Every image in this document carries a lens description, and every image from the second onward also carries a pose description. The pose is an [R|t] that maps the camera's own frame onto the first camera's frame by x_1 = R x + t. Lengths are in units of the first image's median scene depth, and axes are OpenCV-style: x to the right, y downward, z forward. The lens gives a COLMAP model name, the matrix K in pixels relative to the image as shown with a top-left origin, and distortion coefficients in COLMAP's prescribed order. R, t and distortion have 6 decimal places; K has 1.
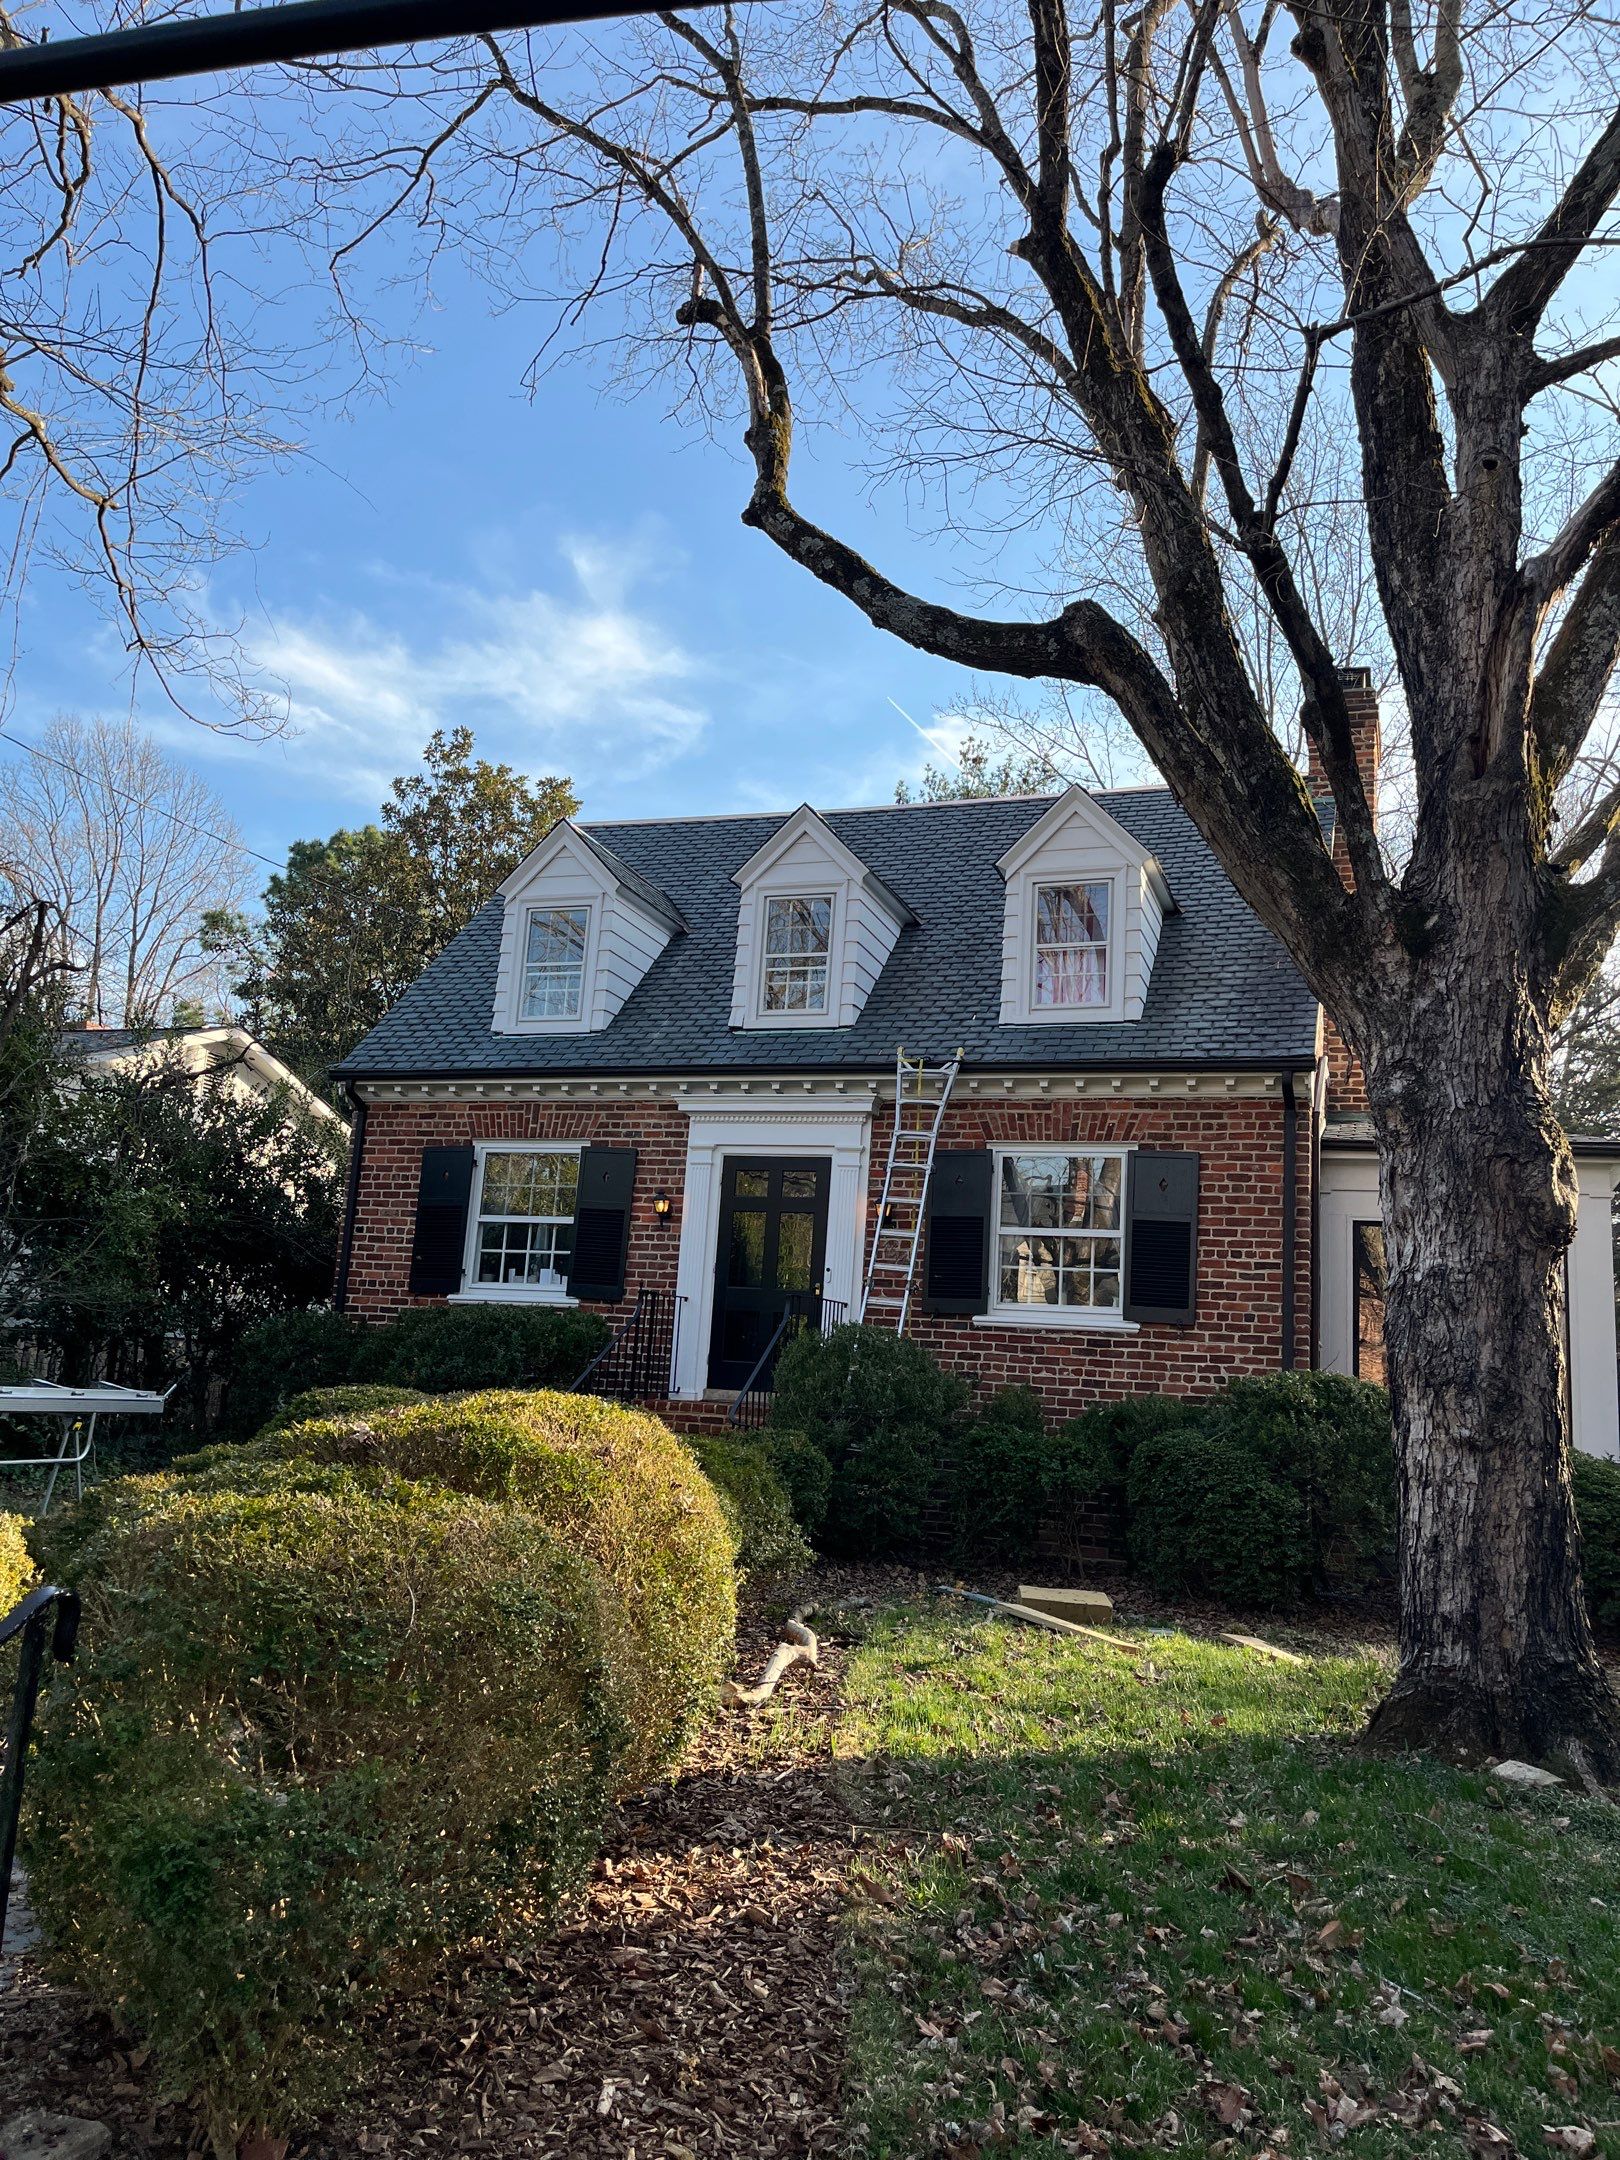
lens RADIAL K [[1700.4, 0, 803.1], [0, 1700.4, 1088.4], [0, 0, 1]] dist [0.113344, -0.228830]
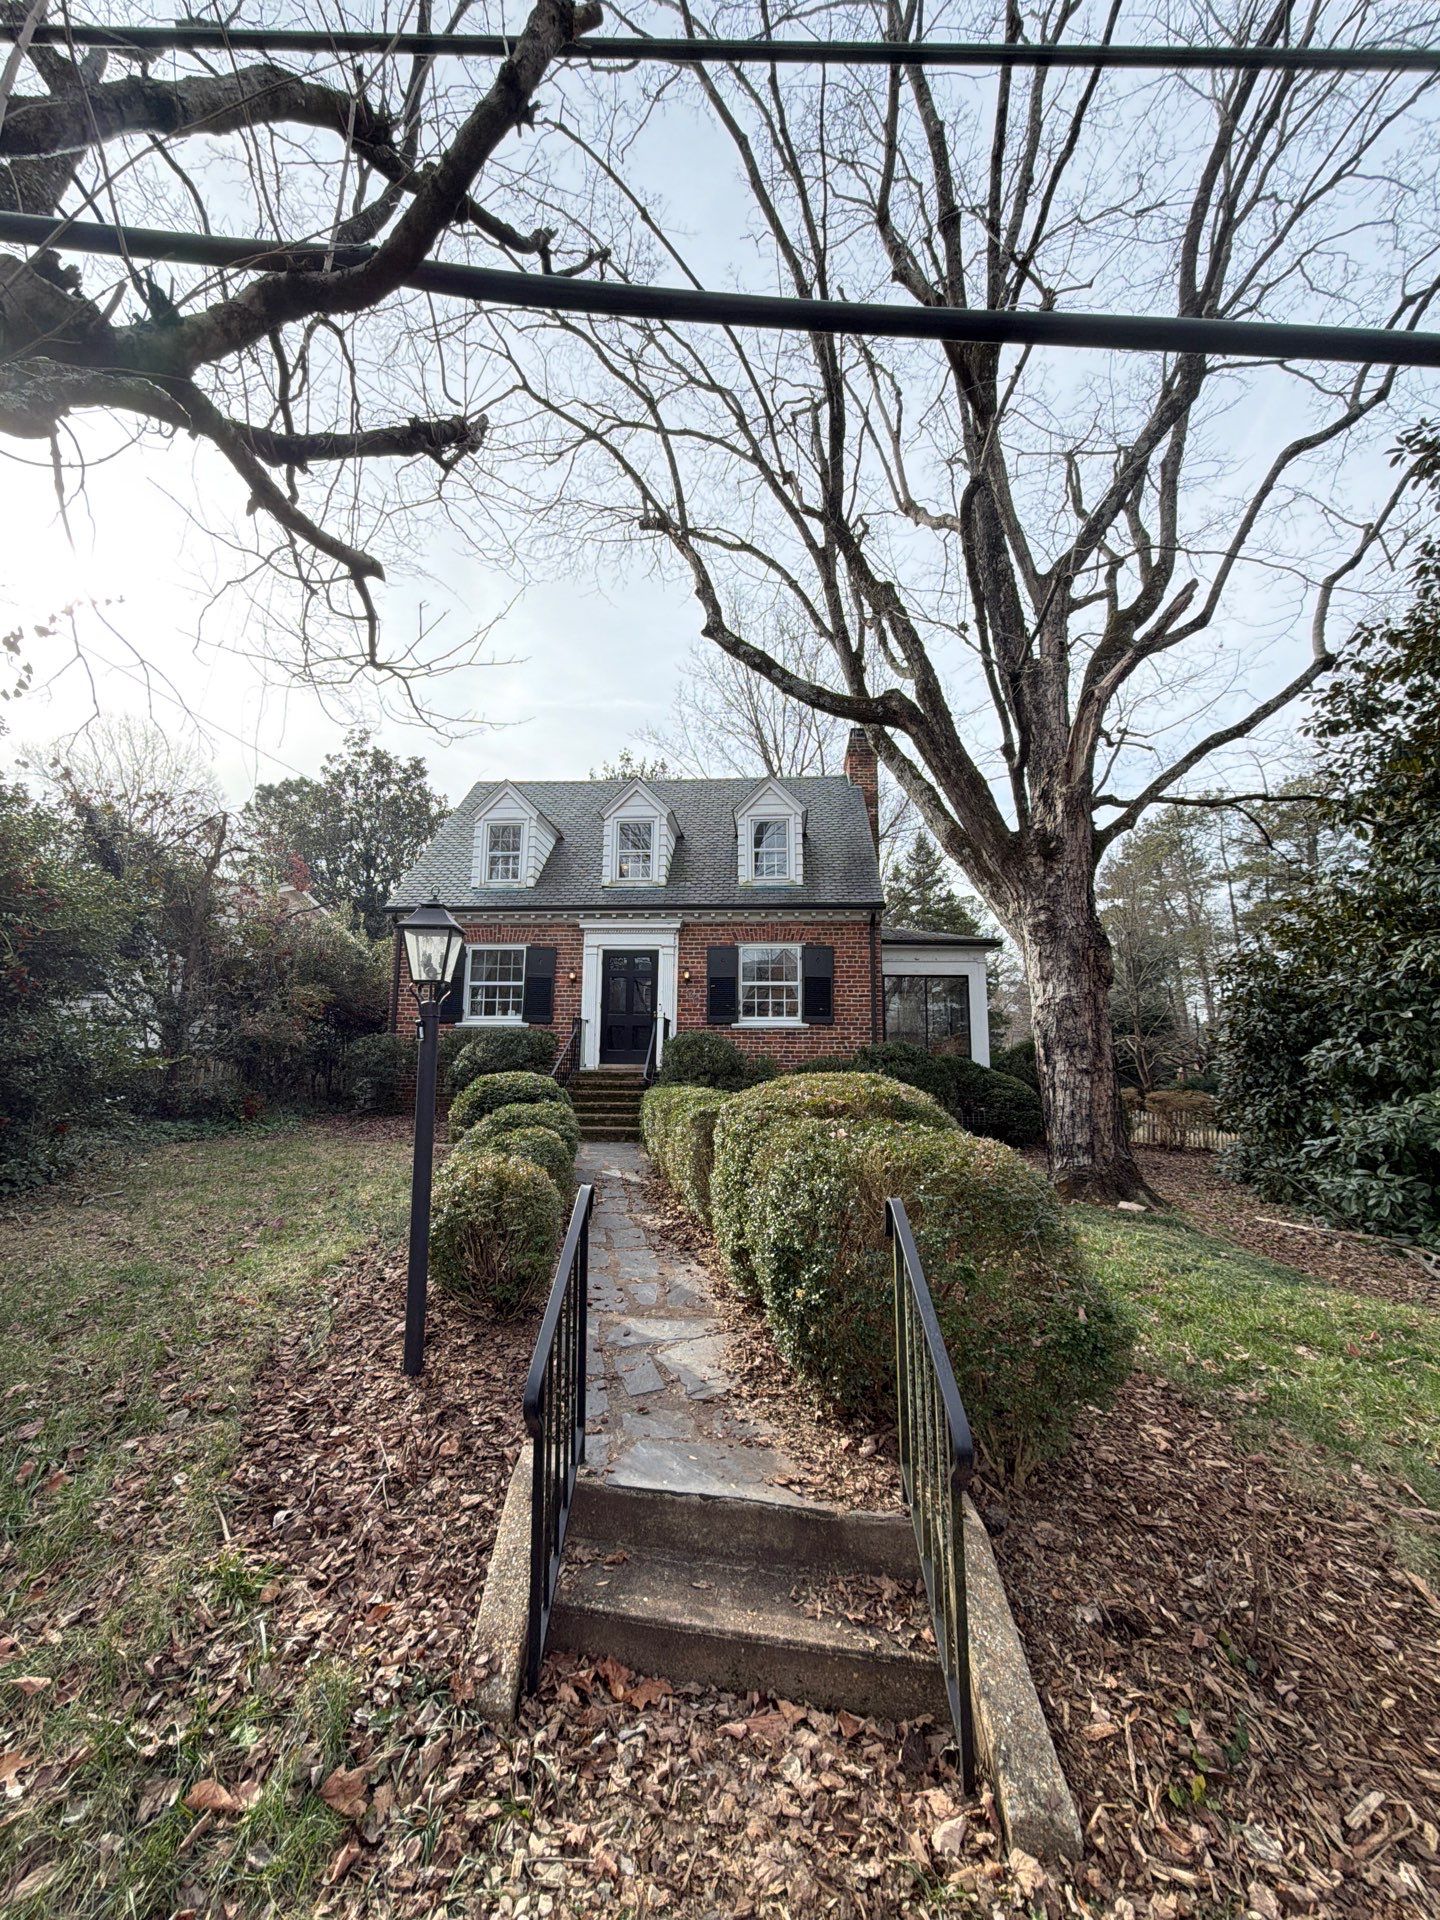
lens RADIAL K [[794.8, 0, 733.7], [0, 794.8, 957.3], [0, 0, 1]] dist [-0.000063, -0.000087]
pose [[0.960172, -0.015667, 0.278970, -0.168024], [0.000857, 0.998587, 0.053131, -0.002118], [-0.279408, -0.050775, 0.958829, 0.049555]]
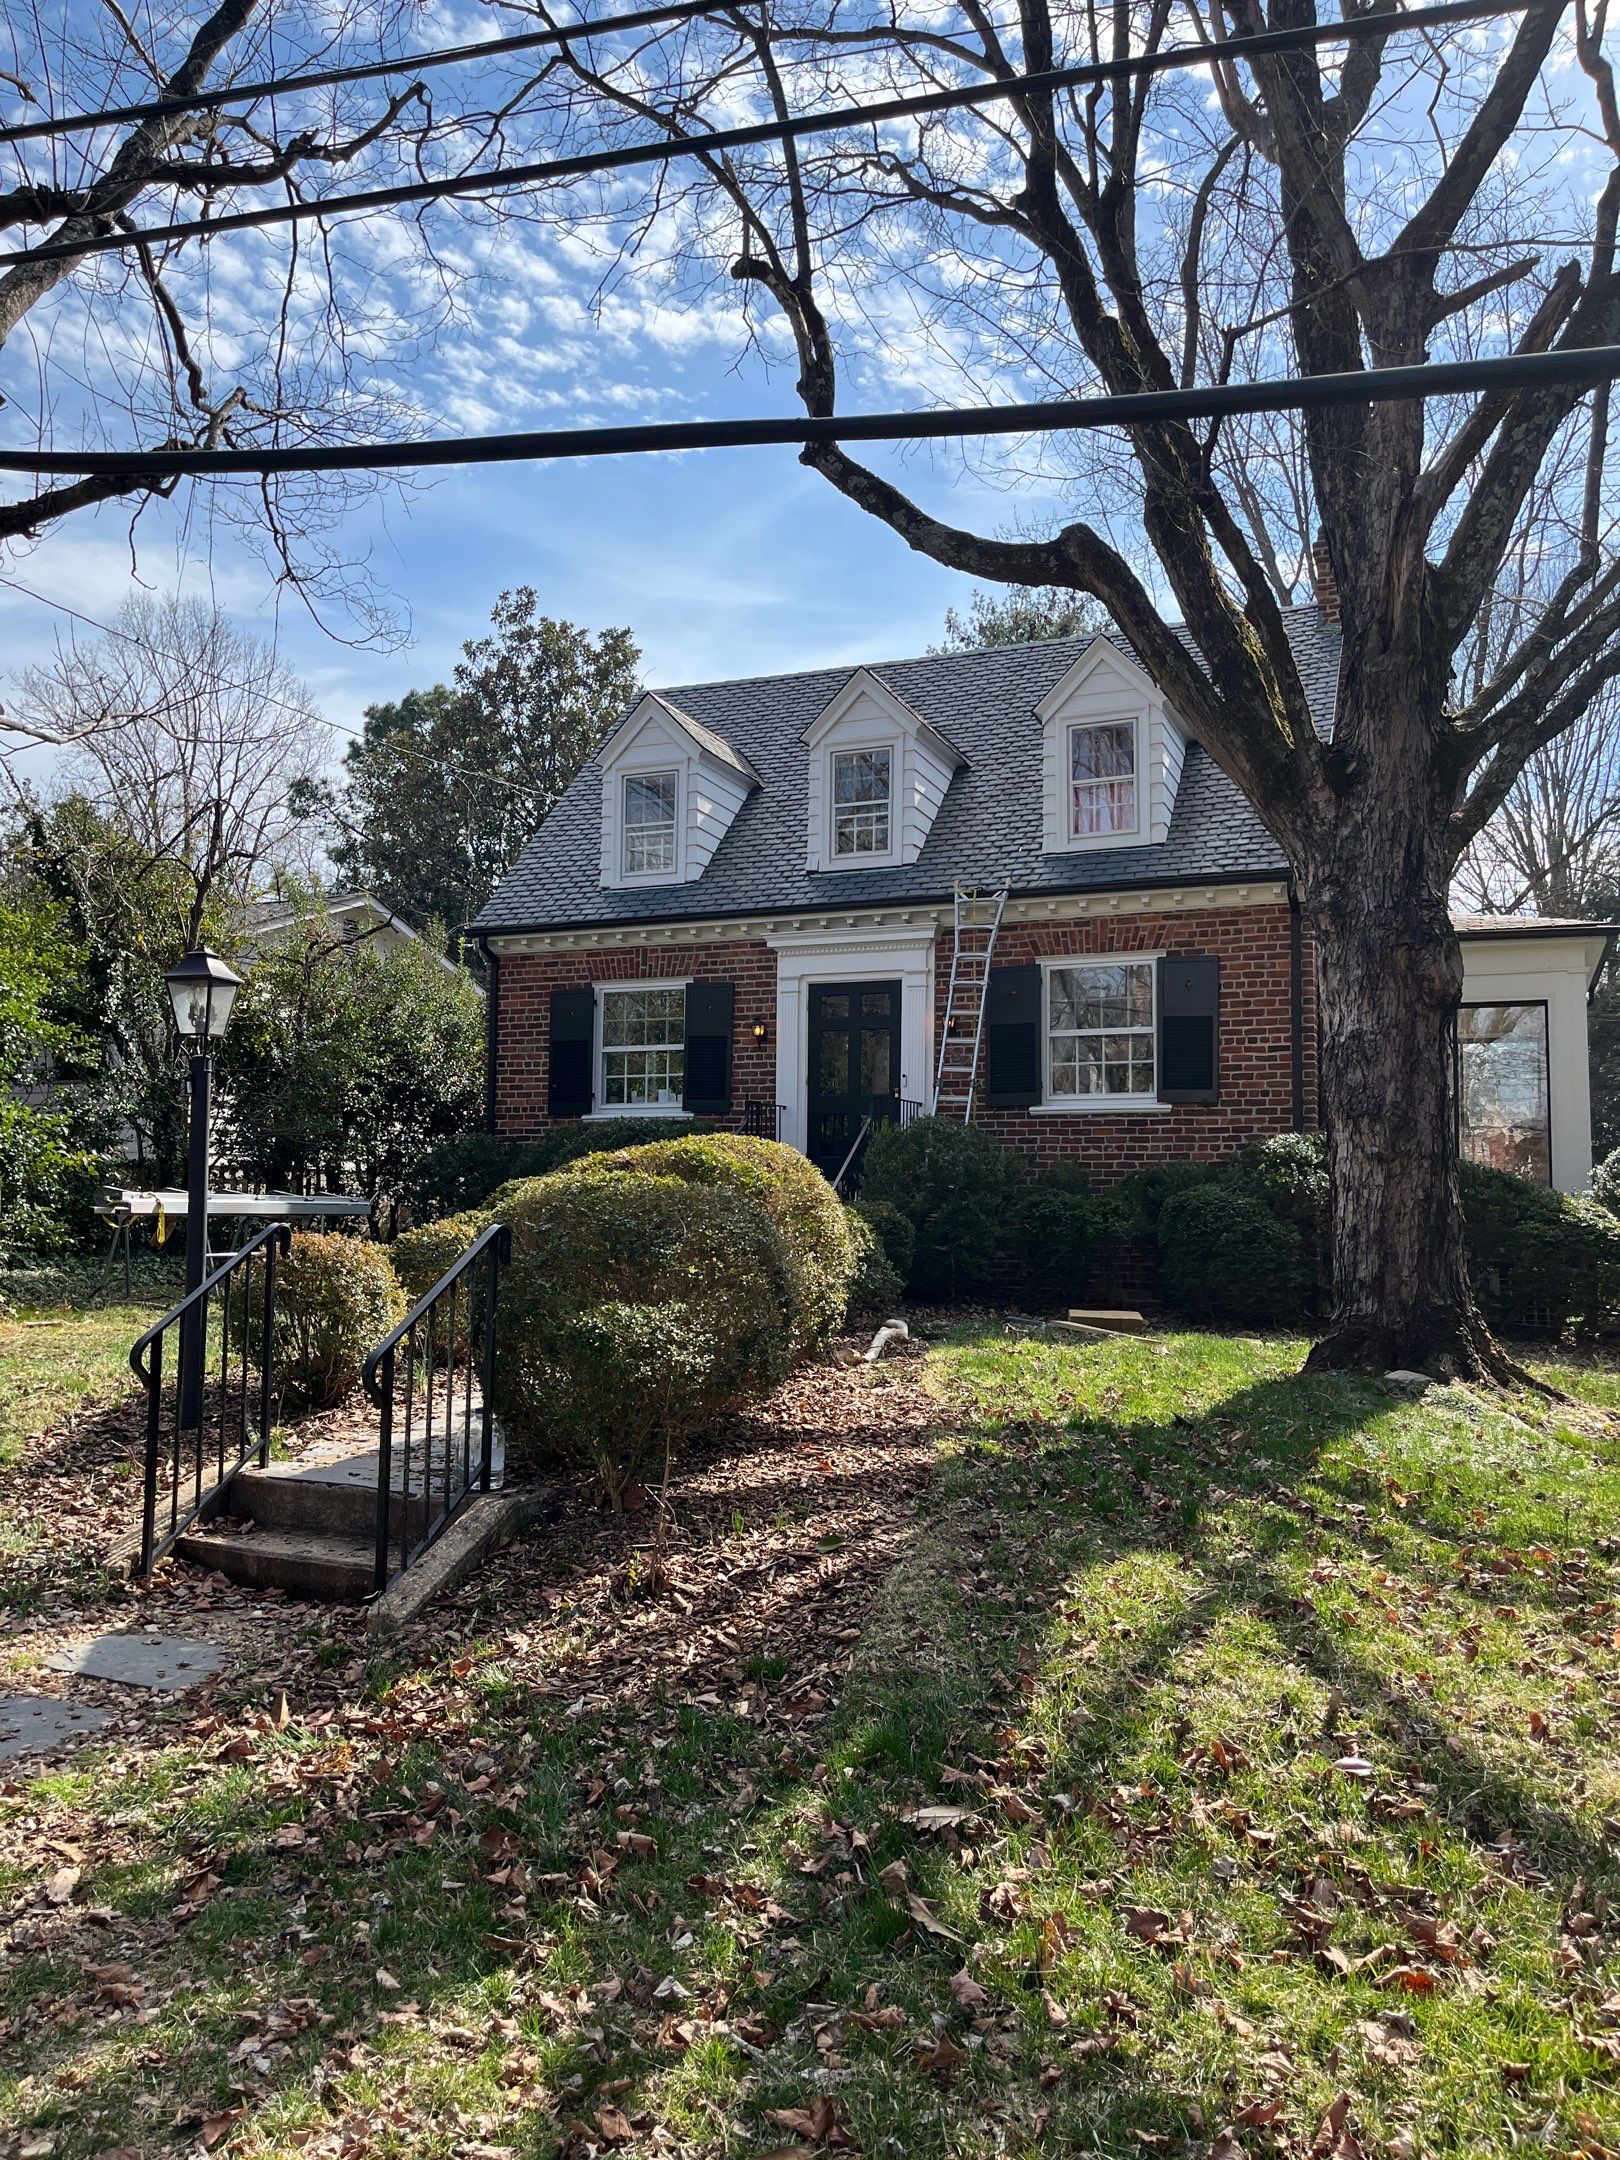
lens RADIAL K [[1700.4, 0, 803.1], [0, 1700.4, 1088.4], [0, 0, 1]] dist [0.113344, -0.228830]
pose [[0.997312, -0.056794, -0.046291, -0.000985], [0.061158, 0.993200, 0.099065, -0.004963], [0.040350, -0.101629, 0.994004, -0.166588]]
